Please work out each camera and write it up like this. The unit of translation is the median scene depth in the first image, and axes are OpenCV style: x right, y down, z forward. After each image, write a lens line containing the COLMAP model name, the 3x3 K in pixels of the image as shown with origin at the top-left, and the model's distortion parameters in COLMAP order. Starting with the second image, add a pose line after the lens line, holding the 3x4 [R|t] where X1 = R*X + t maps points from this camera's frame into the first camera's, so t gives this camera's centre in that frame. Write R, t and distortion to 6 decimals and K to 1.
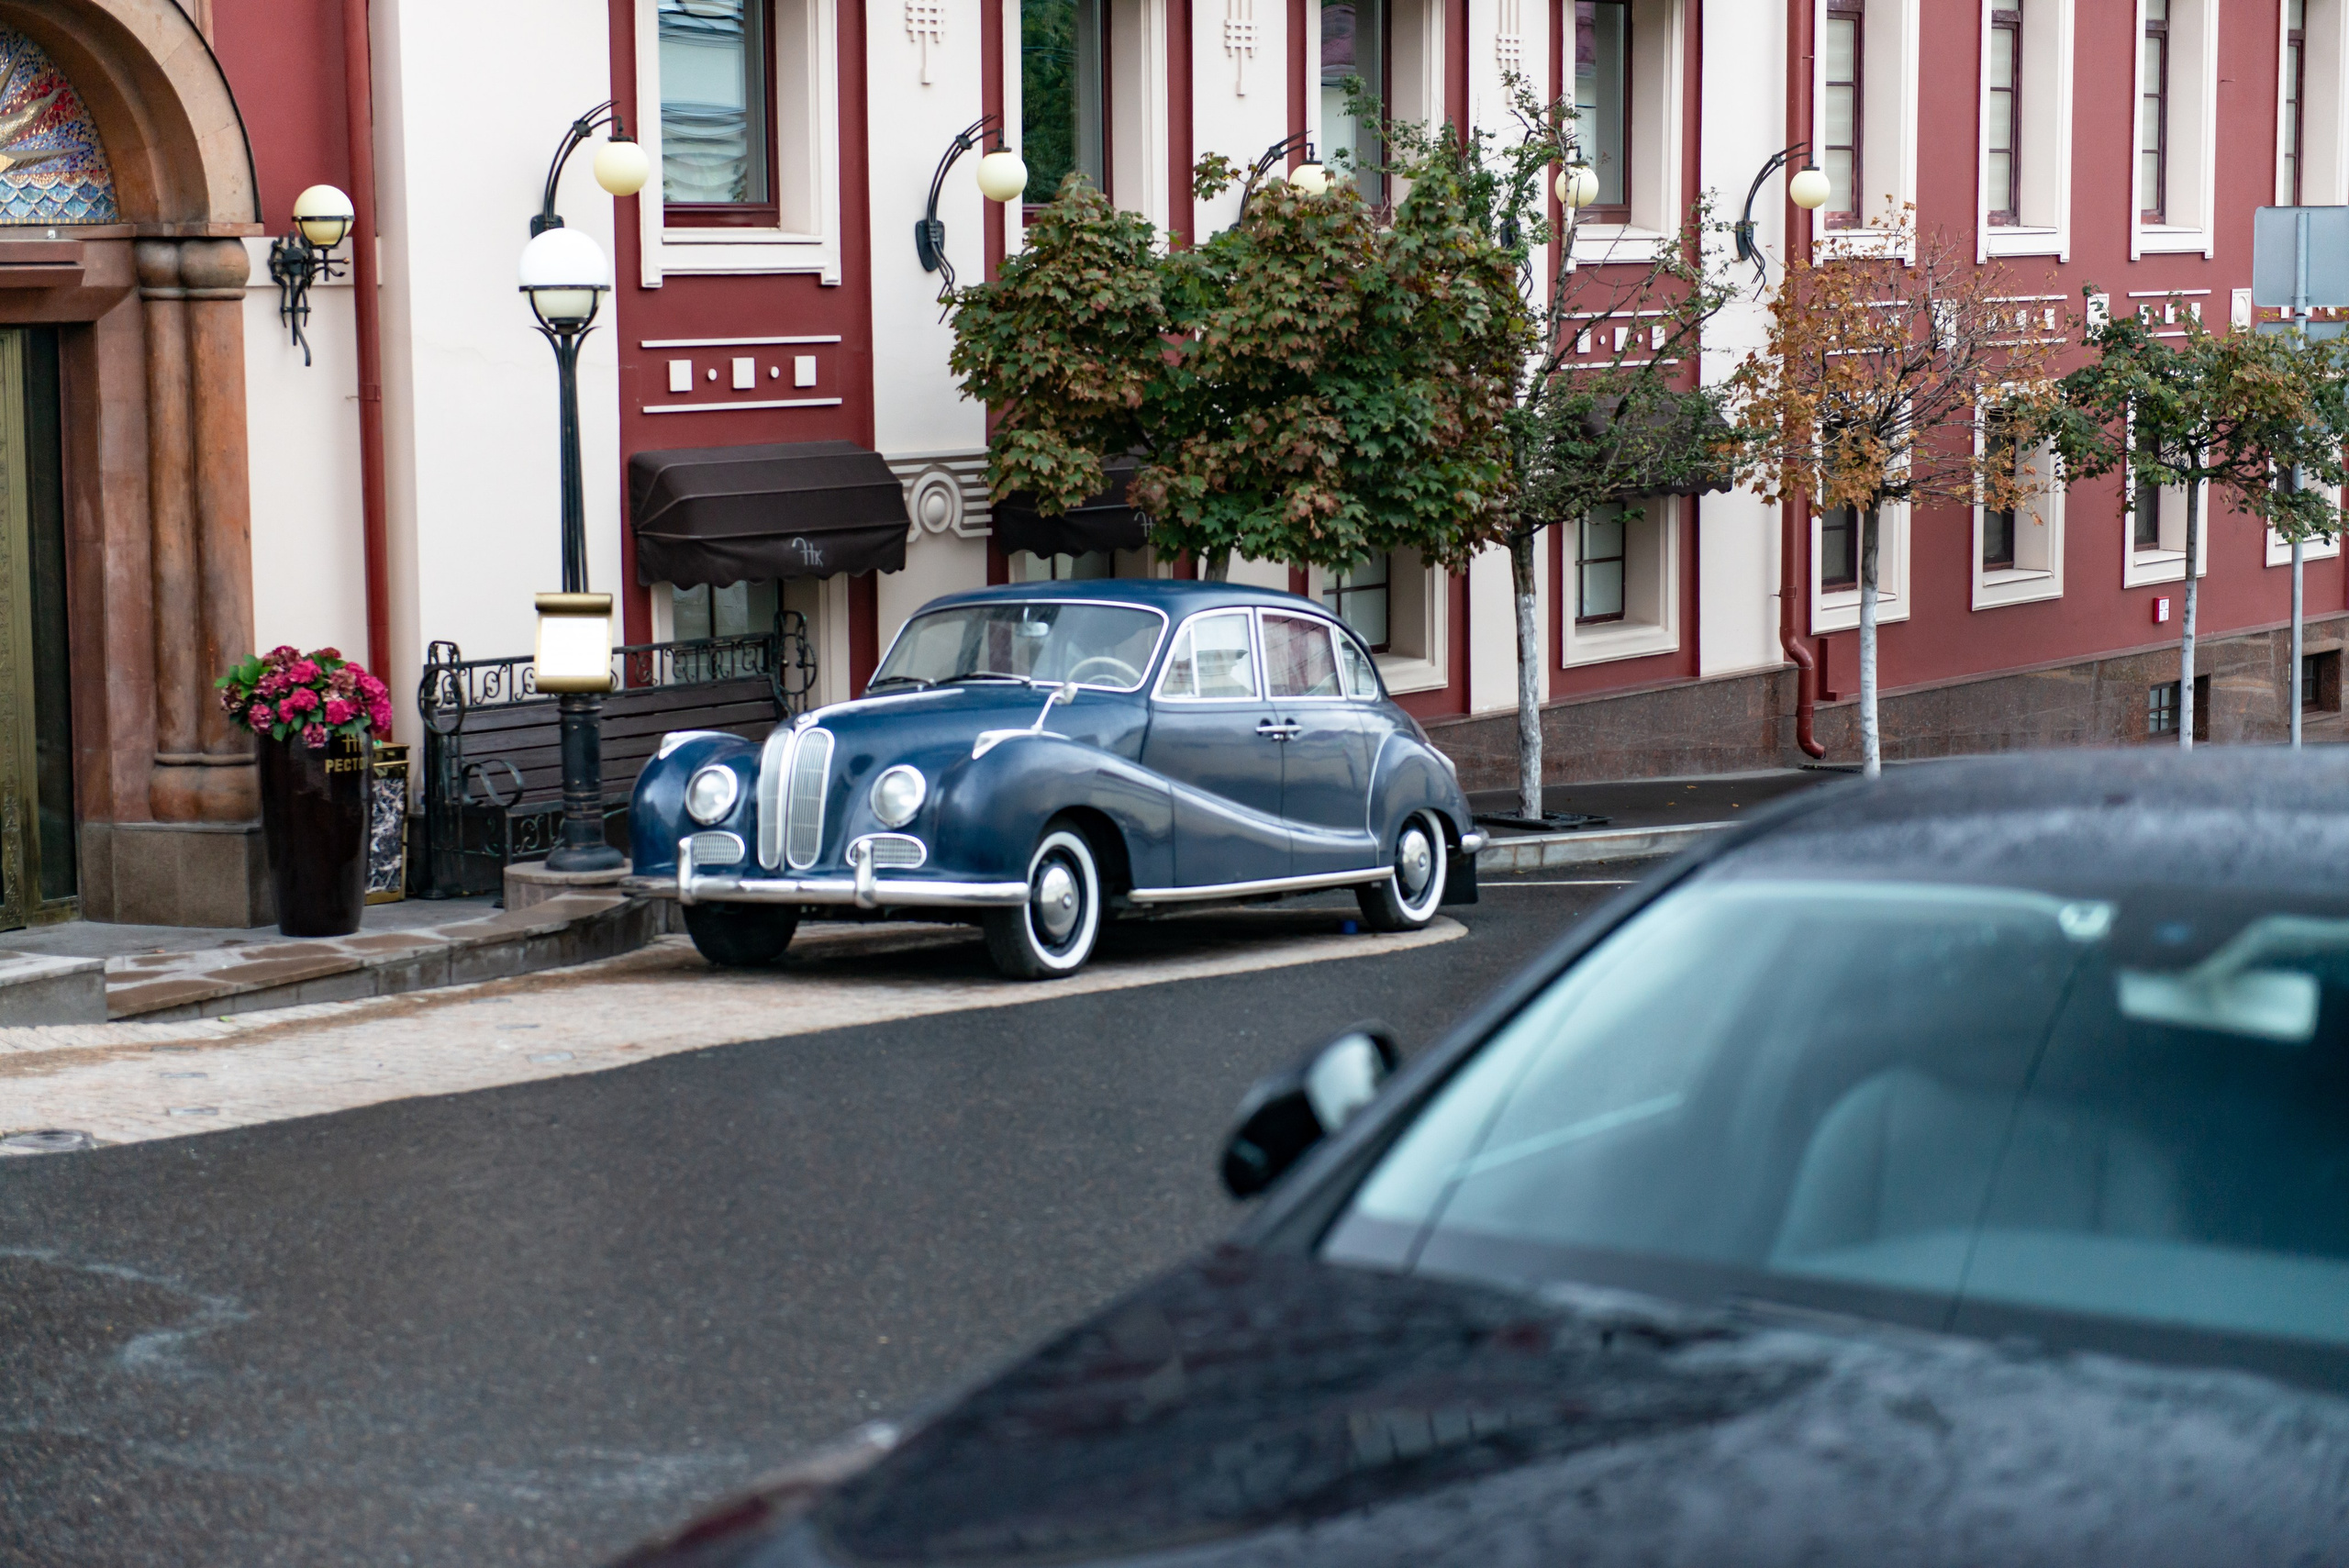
lens RADIAL K [[4455.9, 0, 1221.4], [0, 4455.9, 784.3], [0, 0, 1]] dist [0.101498, -0.394782]
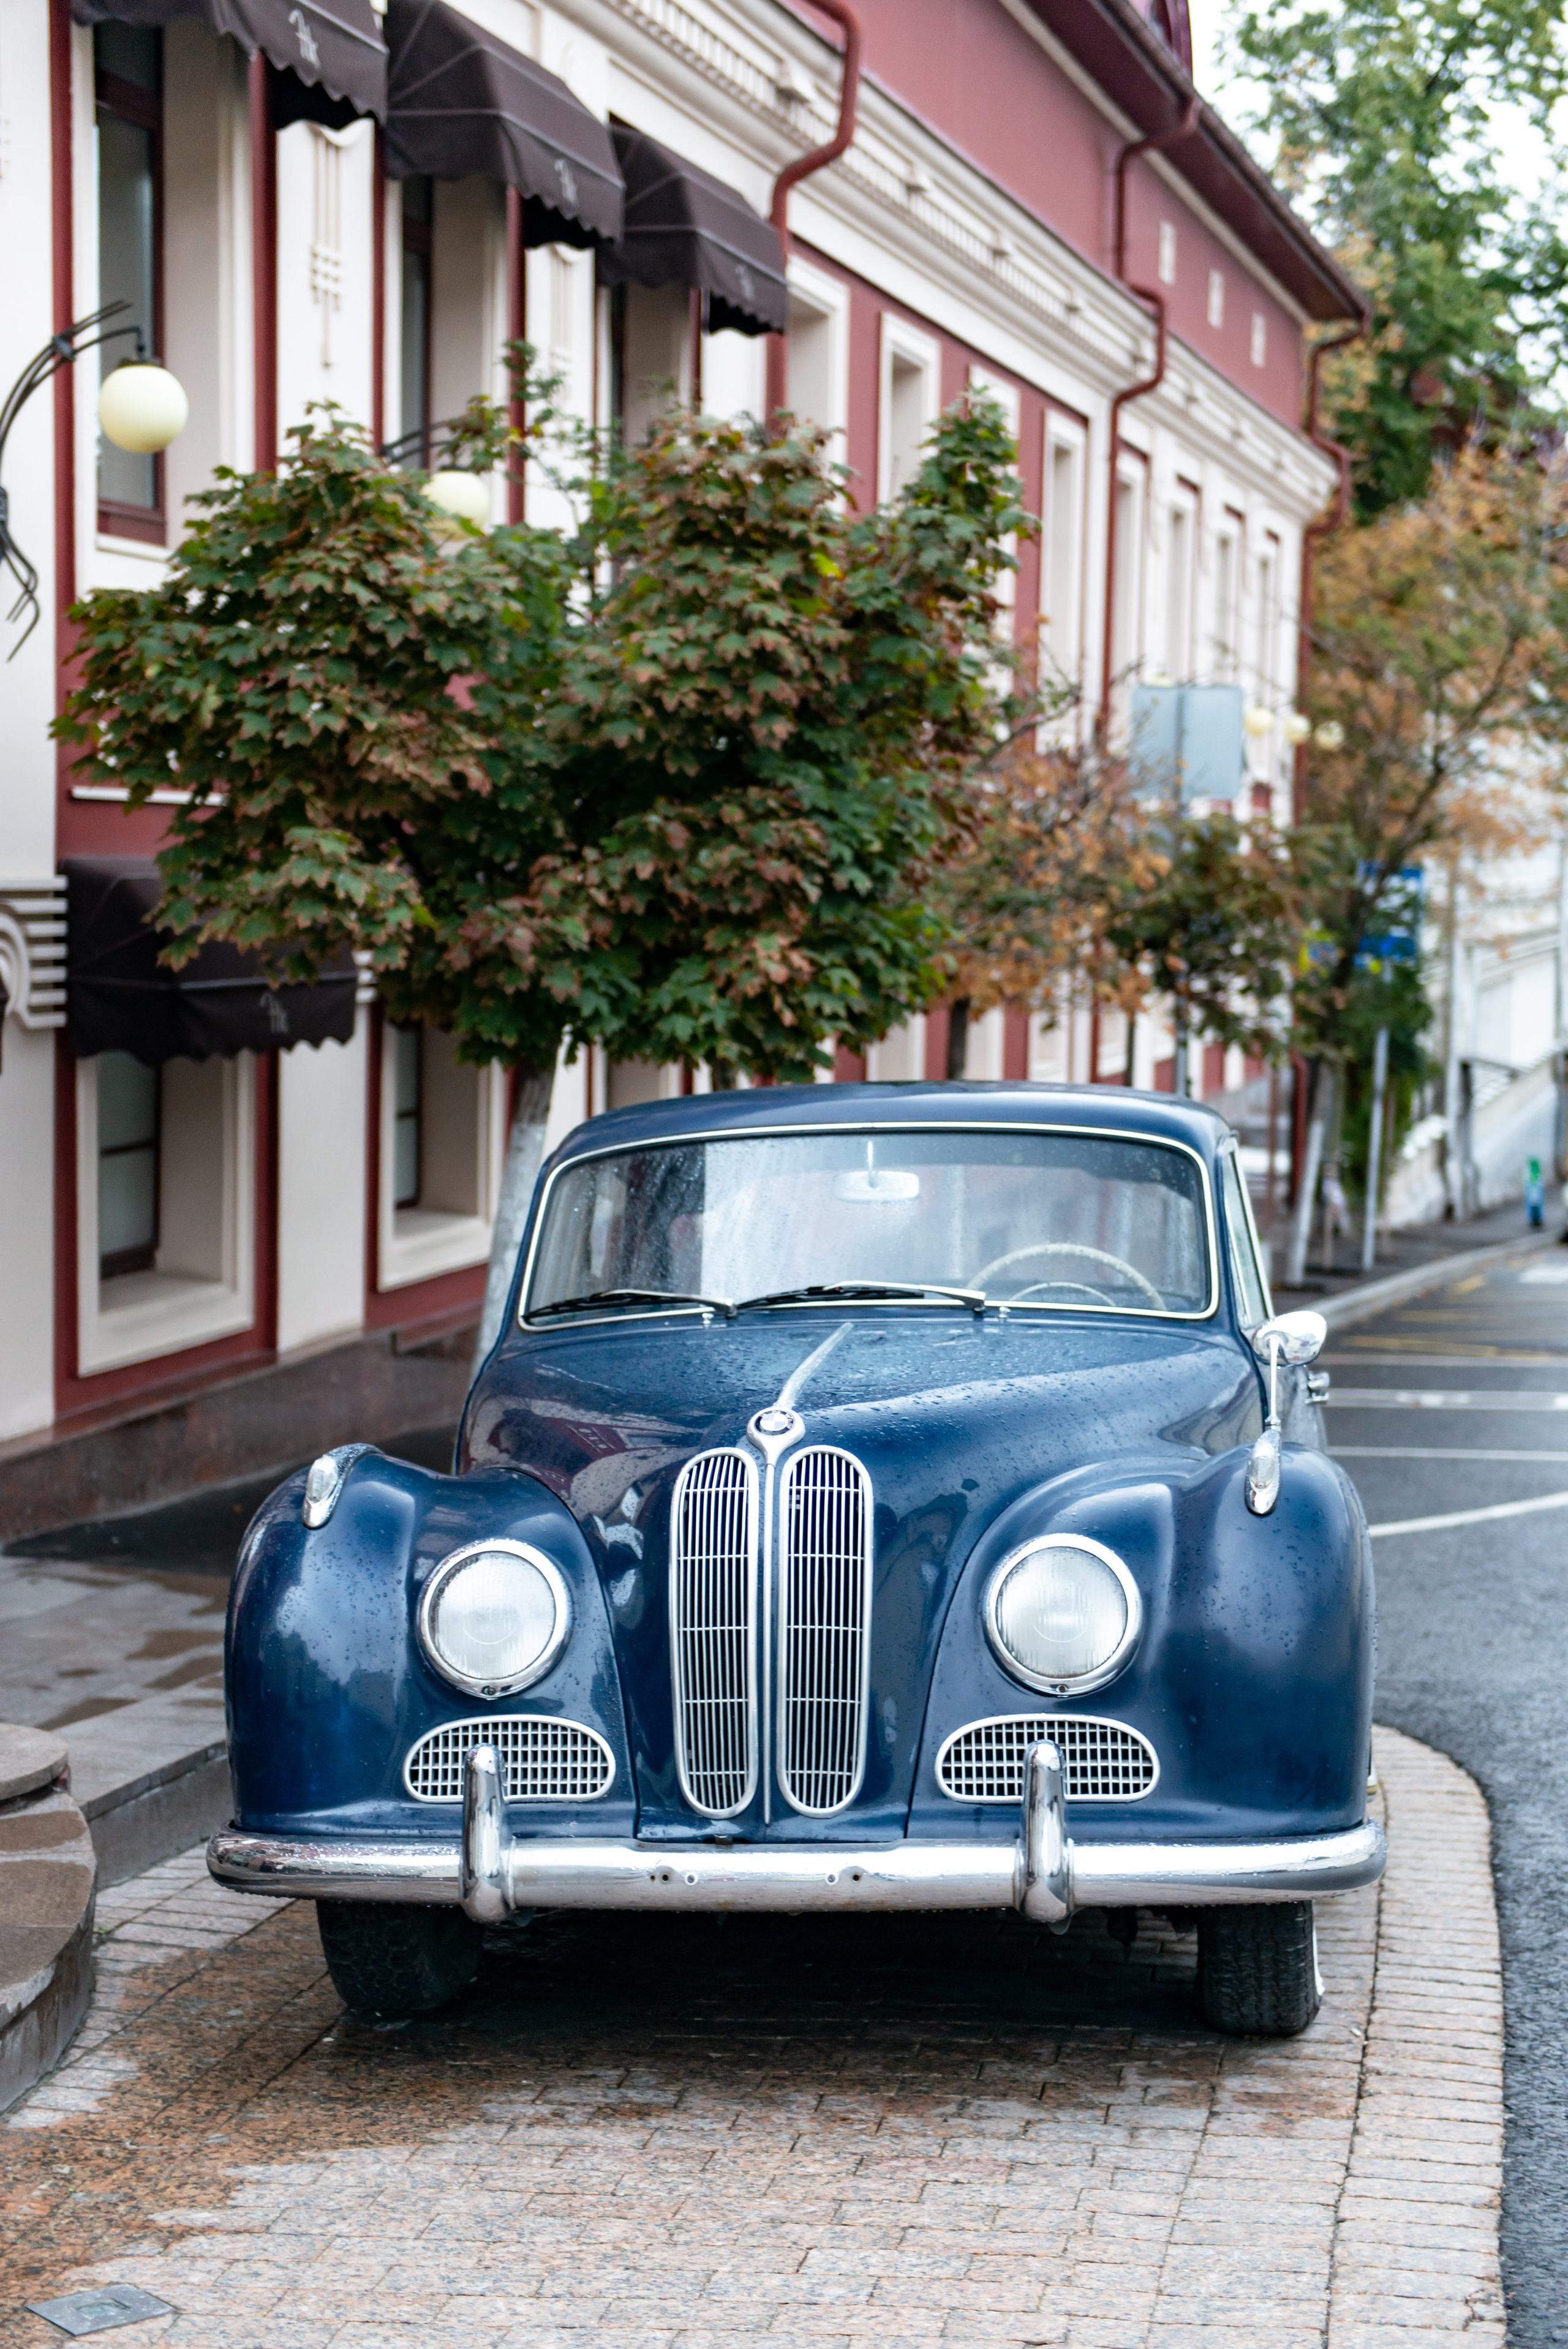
lens RADIAL K [[3775.2, 0, 784.0], [0, 3775.2, 1174.5], [0, 0, 1]] dist [0.074496, 0.057683]
pose [[0.924164, -0.007885, 0.381915, -0.179234], [0.020193, 0.999397, -0.028231, -0.022154], [-0.381463, 0.033802, 0.923766, 0.562730]]
